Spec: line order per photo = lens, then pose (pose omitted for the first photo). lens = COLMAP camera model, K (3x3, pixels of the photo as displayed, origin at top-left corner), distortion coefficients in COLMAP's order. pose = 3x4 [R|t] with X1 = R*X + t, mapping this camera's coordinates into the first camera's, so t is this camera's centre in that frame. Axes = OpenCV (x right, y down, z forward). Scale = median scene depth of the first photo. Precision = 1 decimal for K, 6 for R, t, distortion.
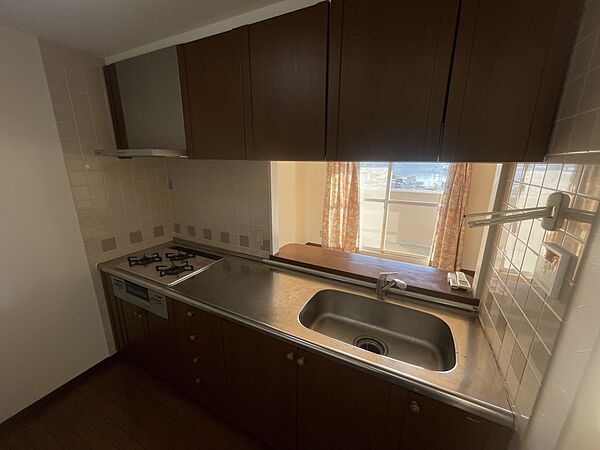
lens RADIAL K [[241.8, 0, 300.0], [0, 241.8, 225.0], [0, 0, 1]] dist [-0.002602, -0.000423]
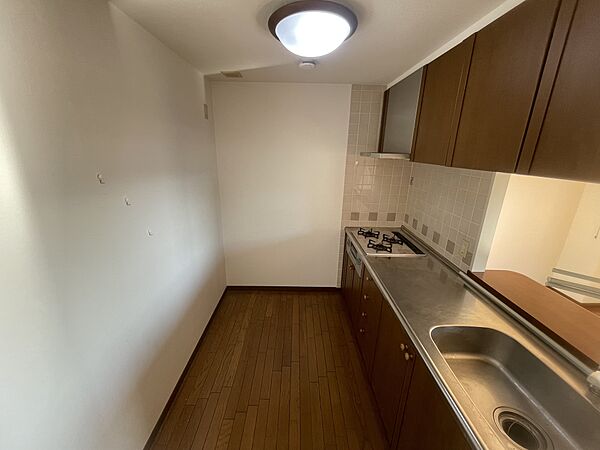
lens RADIAL K [[241.8, 0, 300.0], [0, 241.8, 225.0], [0, 0, 1]] dist [-0.002602, -0.000423]
pose [[0.460250, 0.270138, -0.845693, 0.300186], [-0.248544, 0.953697, 0.169373, -0.032729], [0.852289, 0.132238, 0.506080, -0.016479]]
